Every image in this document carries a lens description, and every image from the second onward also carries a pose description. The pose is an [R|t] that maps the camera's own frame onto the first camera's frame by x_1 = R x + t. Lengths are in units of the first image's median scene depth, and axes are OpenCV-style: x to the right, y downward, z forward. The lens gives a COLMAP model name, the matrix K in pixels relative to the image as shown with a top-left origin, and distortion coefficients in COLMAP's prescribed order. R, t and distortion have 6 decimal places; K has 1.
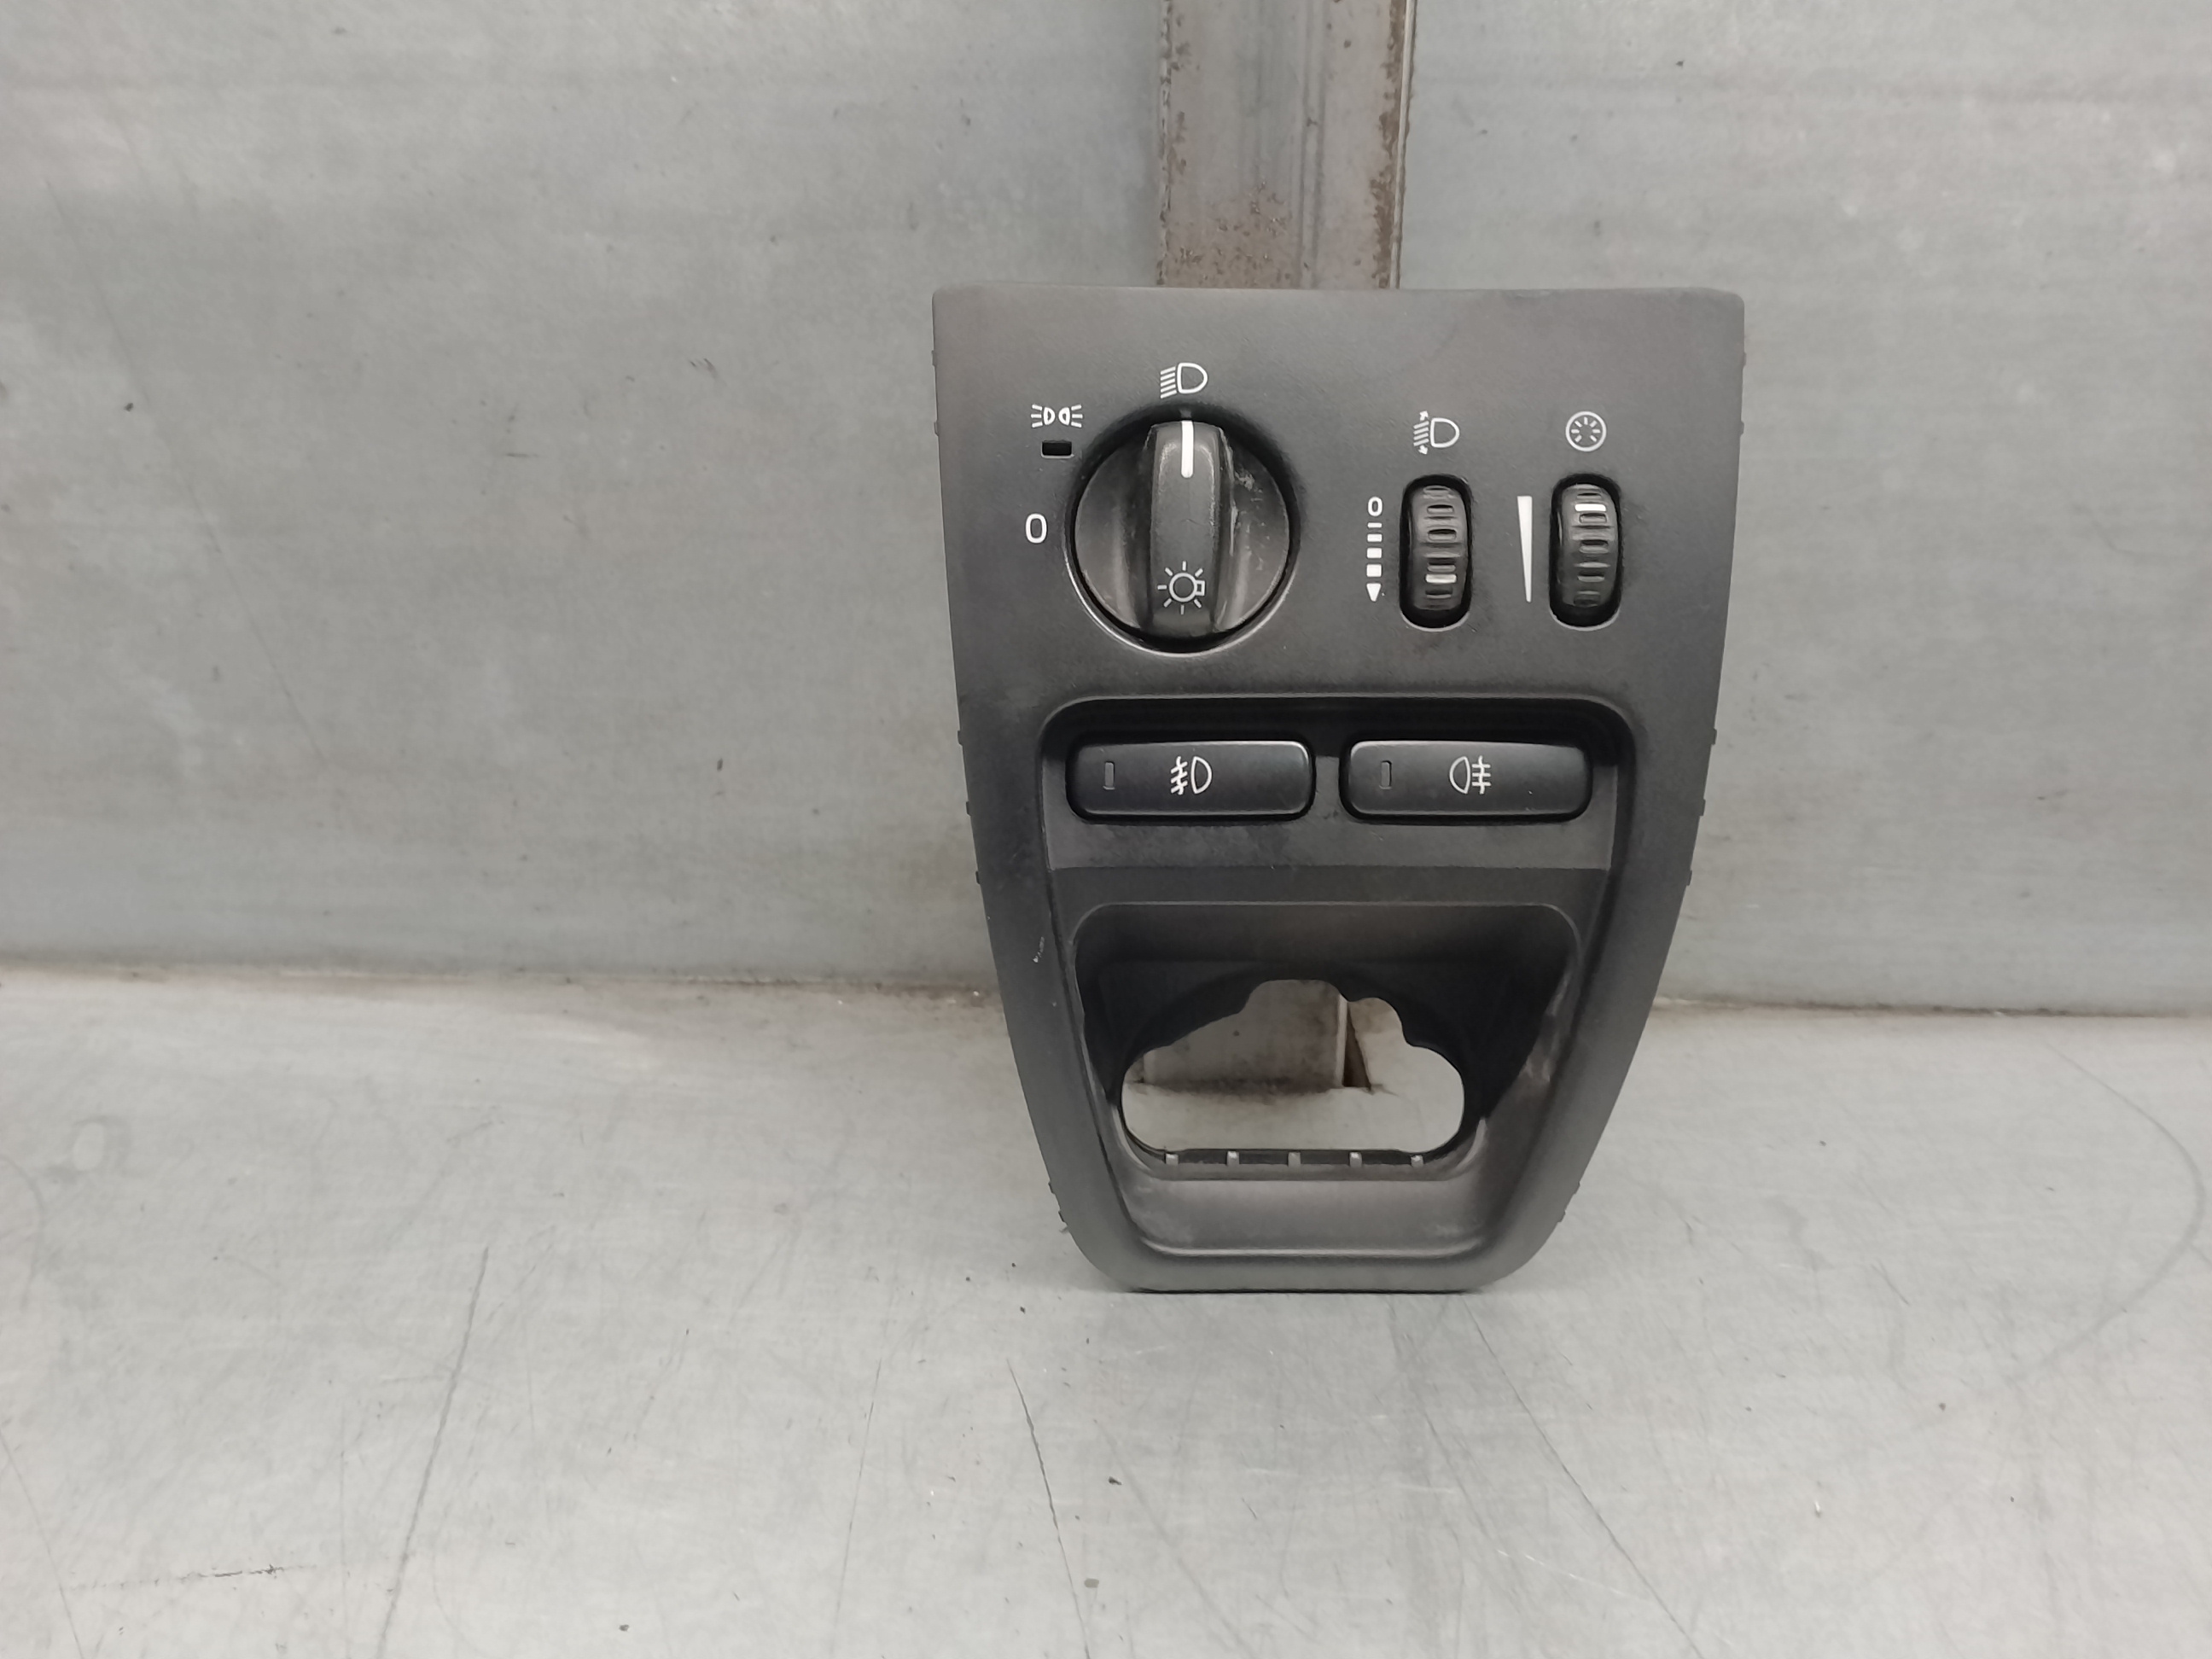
lens RADIAL K [[1808.1, 0, 1116.4], [0, 1808.1, 838.1], [0, 0, 1]] dist [0.039977, -0.130091]
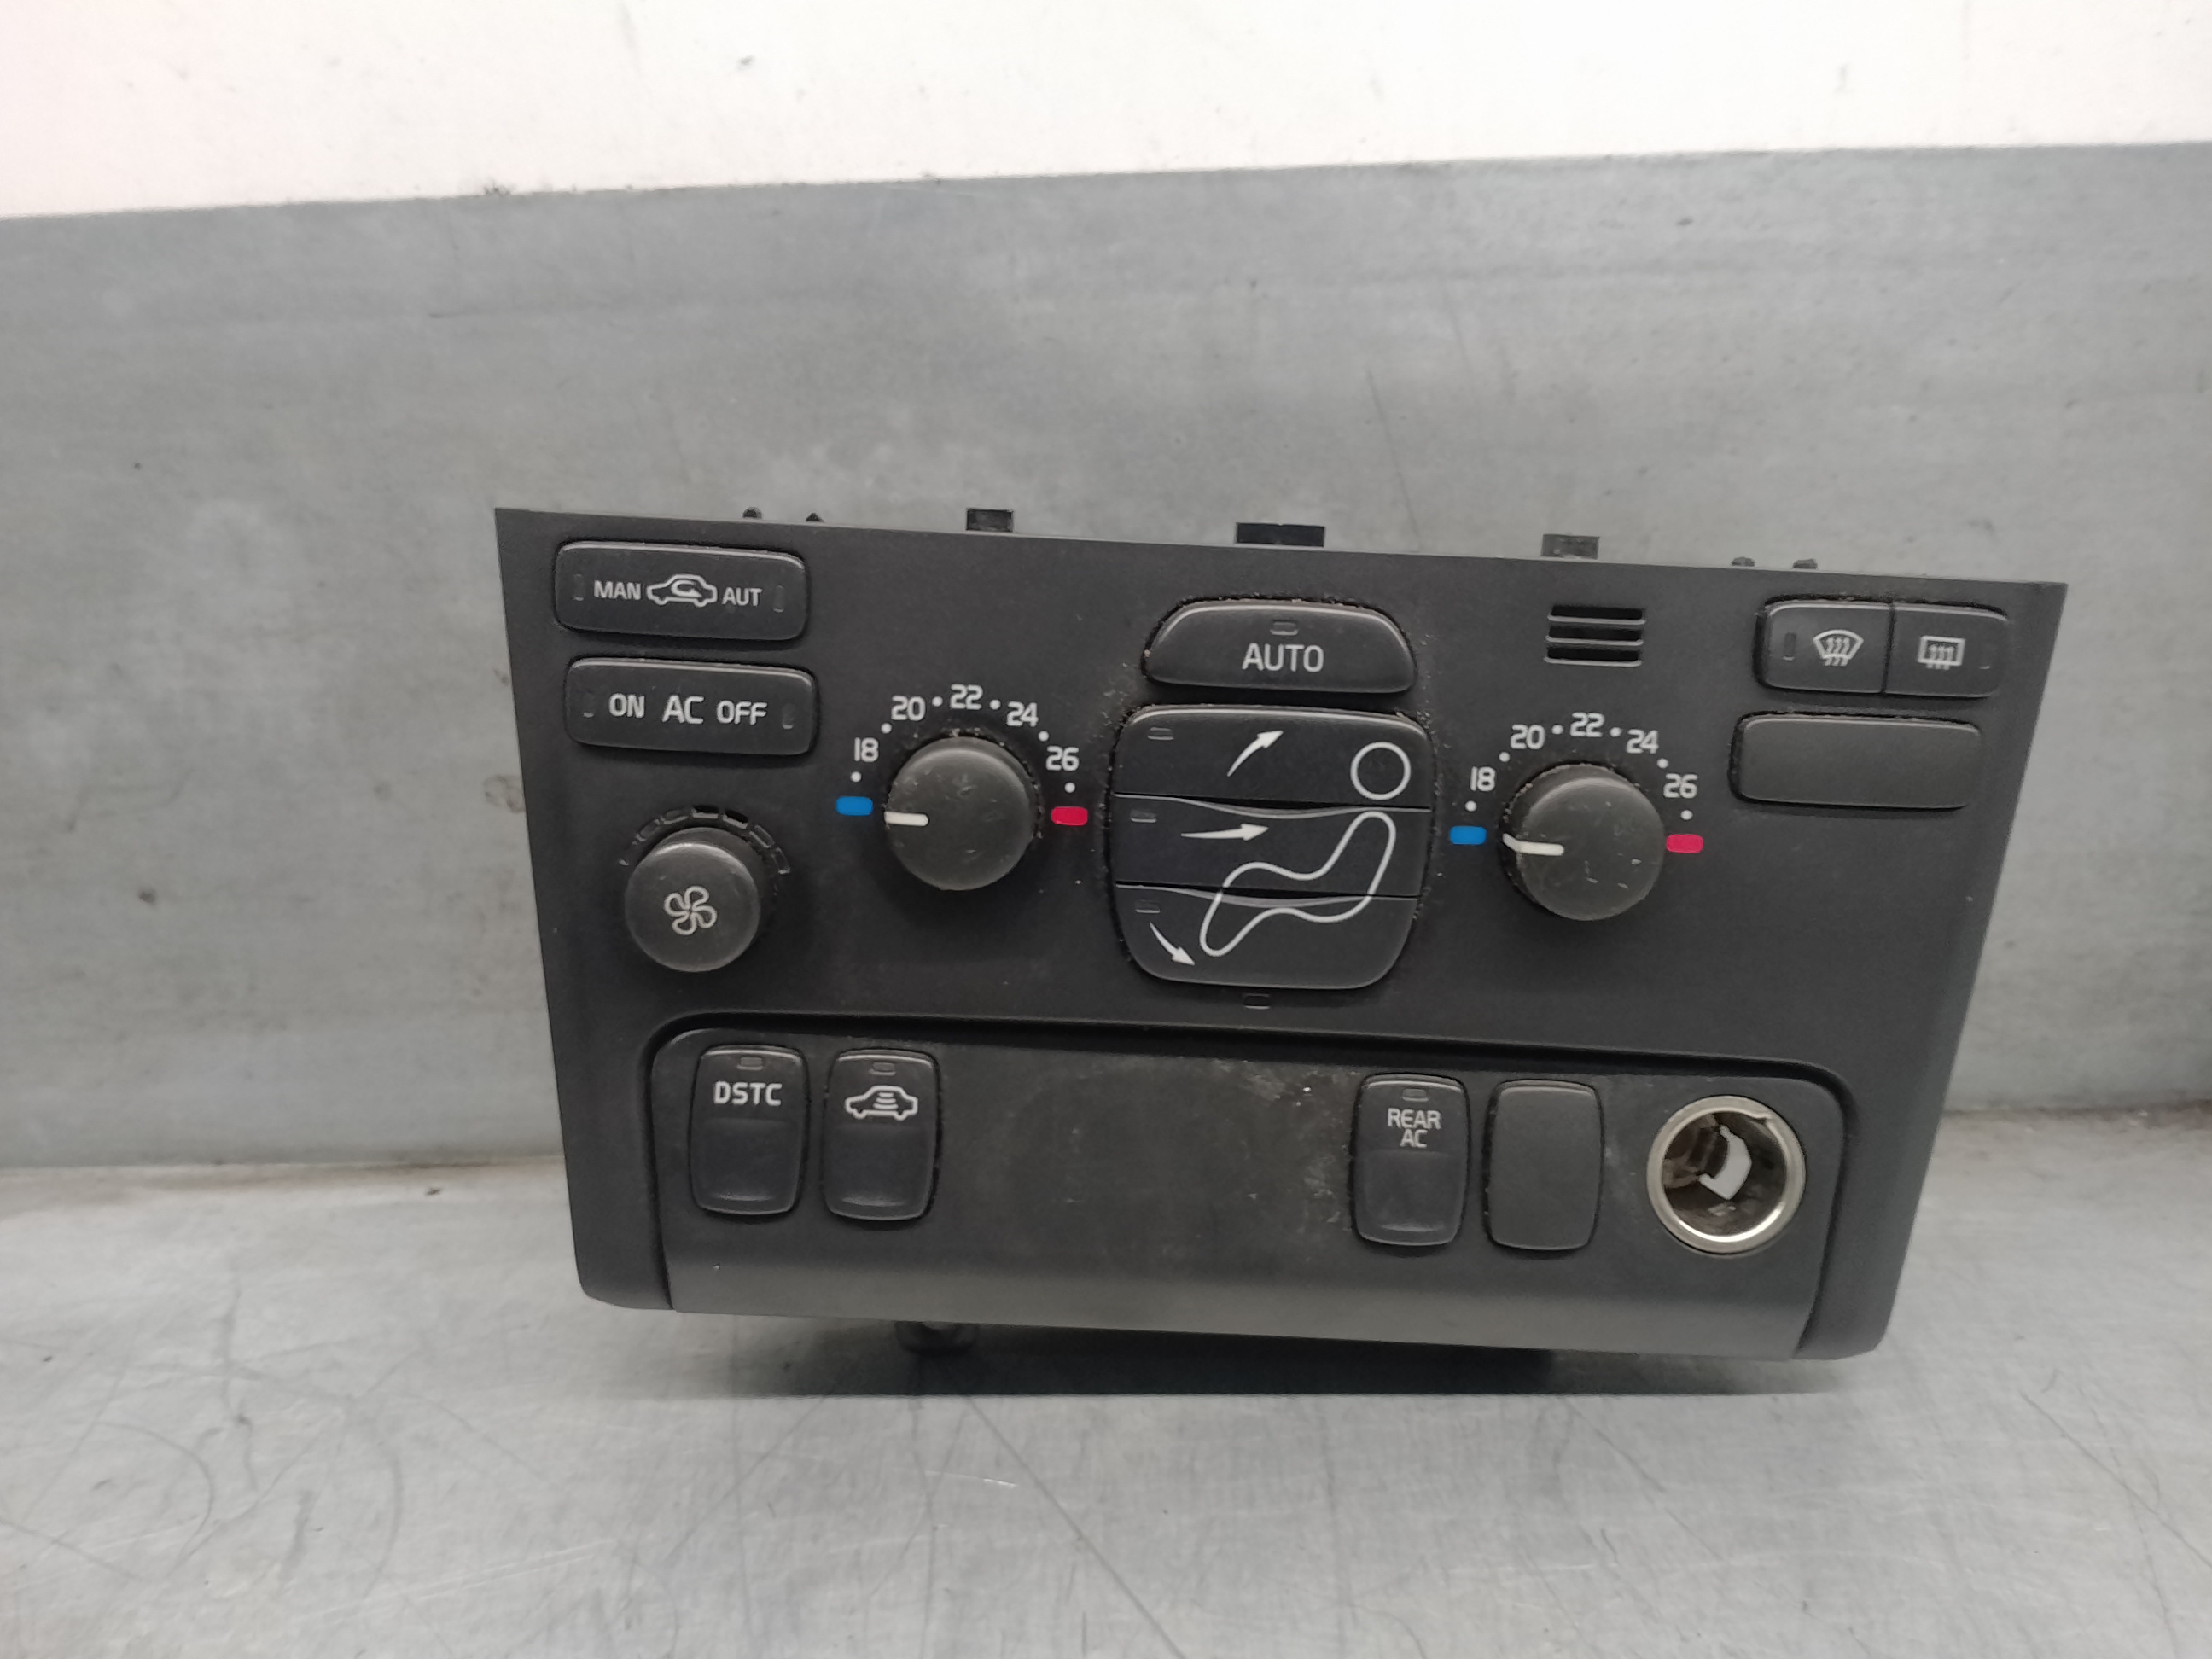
lens RADIAL K [[1817.3, 0, 1115.0], [0, 1817.3, 836.5], [0, 0, 1]] dist [0.029502, -0.104399]
pose [[0.998481, -0.048507, 0.026136, -0.746717], [0.049591, 0.997862, -0.042572, -0.060904], [-0.024015, 0.043803, 0.998752, -0.023605]]
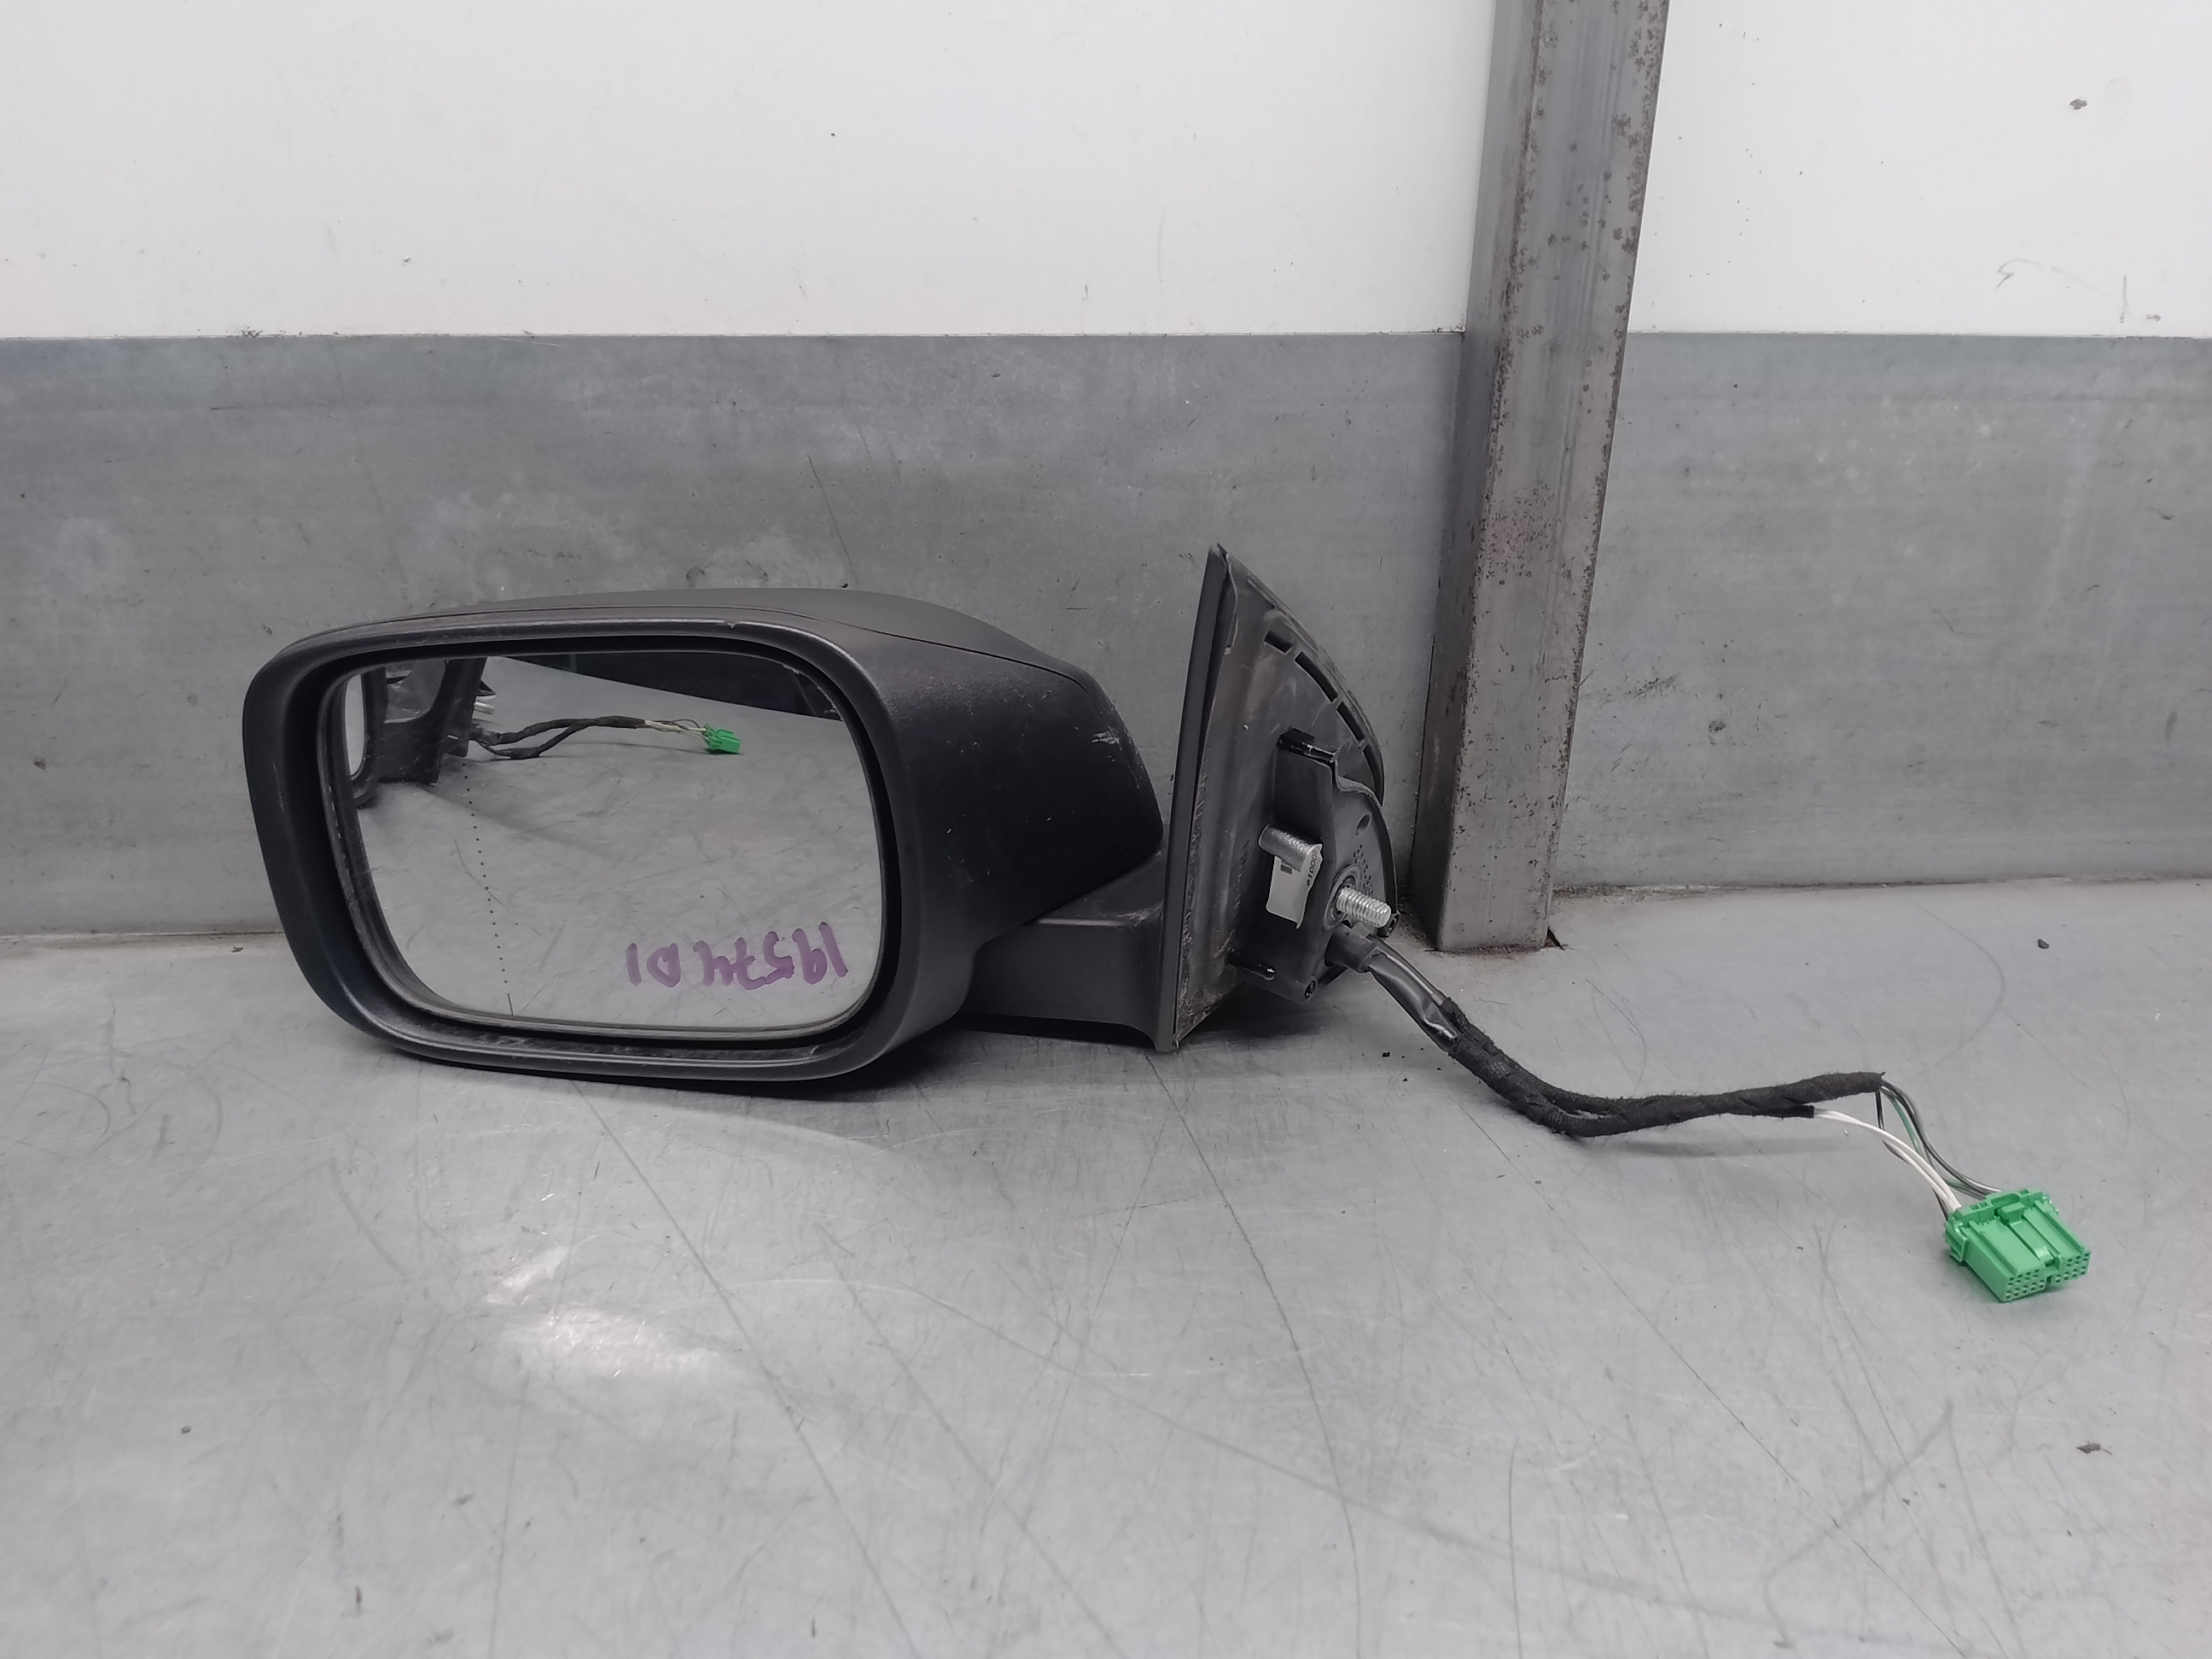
lens RADIAL K [[1771.7, 0, 1112.2], [0, 1771.7, 834.7], [0, 0, 1]] dist [0.058001, -0.126603]
pose [[0.992628, -0.045632, 0.112285, -0.493823], [0.036554, 0.995993, 0.081615, -0.132668], [-0.115559, -0.076909, 0.990319, -0.687835]]
